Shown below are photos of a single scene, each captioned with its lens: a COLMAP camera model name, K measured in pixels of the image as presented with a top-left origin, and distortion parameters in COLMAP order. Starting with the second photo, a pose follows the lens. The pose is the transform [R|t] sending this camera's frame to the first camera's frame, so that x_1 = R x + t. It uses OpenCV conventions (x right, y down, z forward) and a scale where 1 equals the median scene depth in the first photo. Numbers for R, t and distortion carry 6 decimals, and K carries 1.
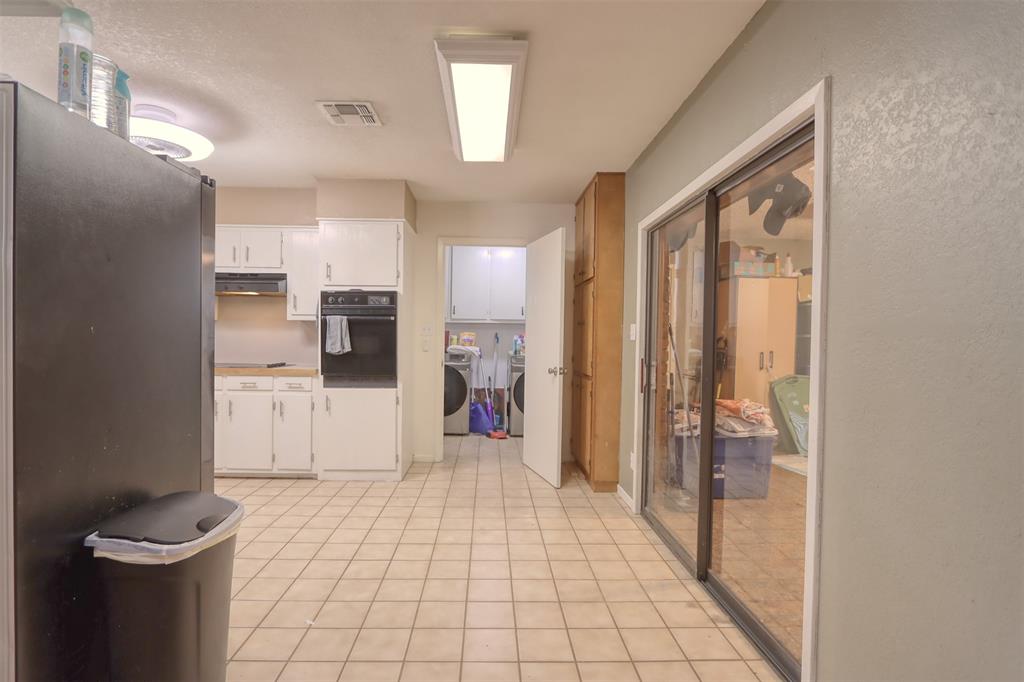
lens RADIAL K [[497.4, 0, 501.7], [0, 497.4, 344.1], [0, 0, 1]] dist [-0.014271, 0.001116]
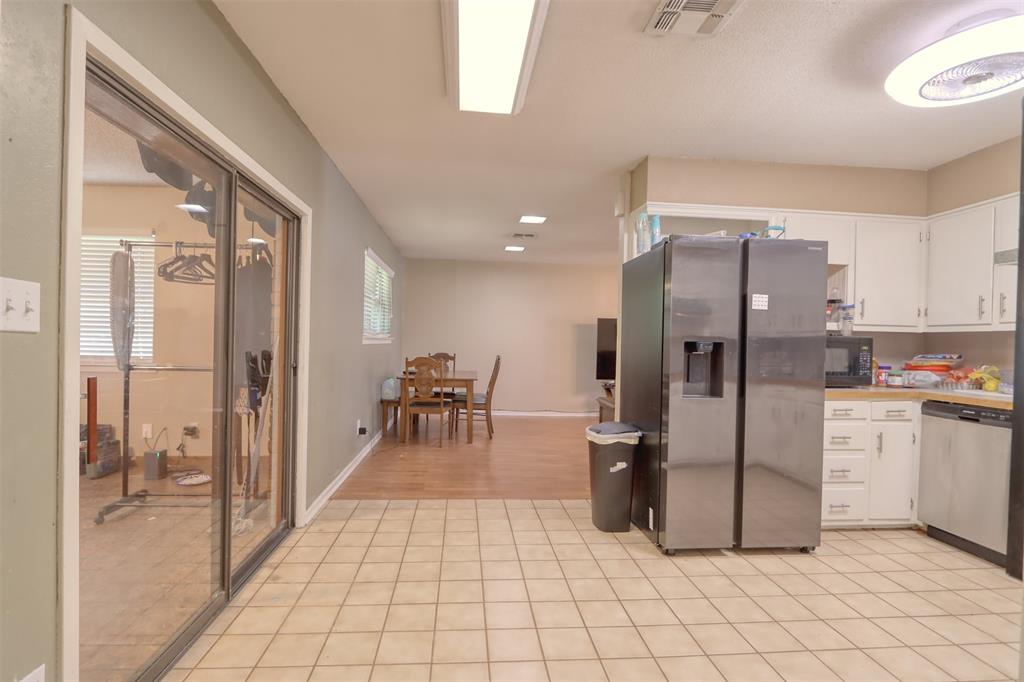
lens RADIAL K [[497.4, 0, 501.7], [0, 497.4, 344.1], [0, 0, 1]] dist [-0.014271, 0.001116]
pose [[-0.997761, -0.036703, -0.055916, -0.025976], [-0.037858, 0.999088, 0.019731, -0.022179], [0.055141, 0.021804, -0.998241, 1.633862]]
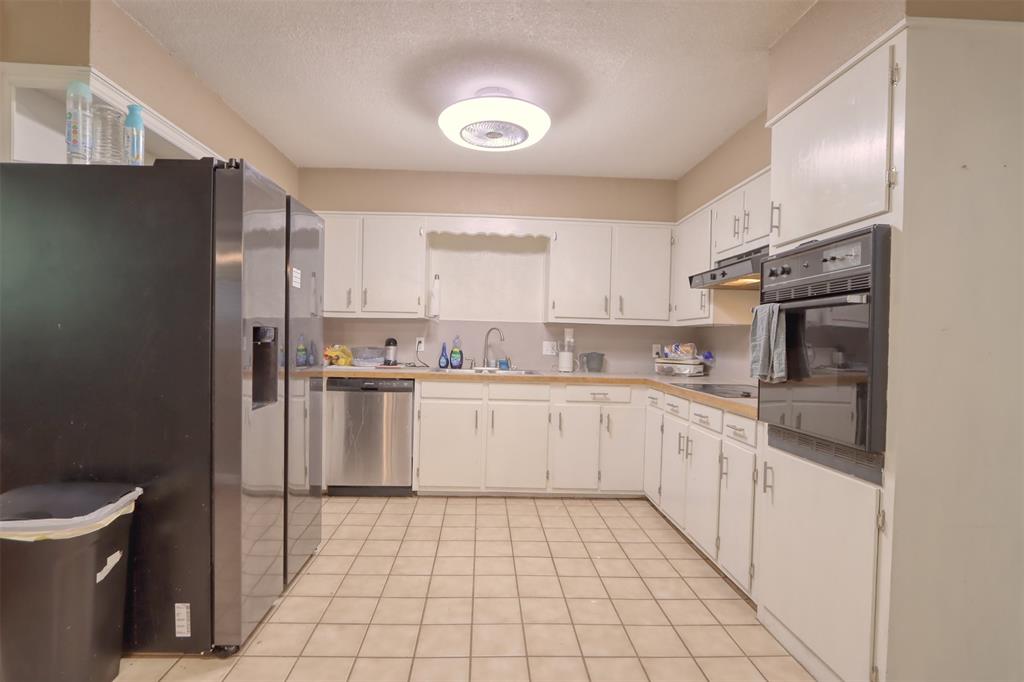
lens RADIAL K [[497.4, 0, 501.7], [0, 497.4, 344.1], [0, 0, 1]] dist [-0.014271, 0.001116]
pose [[0.015276, 0.000258, -0.999883, 0.216889], [-0.034159, 0.999416, -0.000264, -0.010701], [0.999300, 0.034159, 0.015275, 1.007044]]
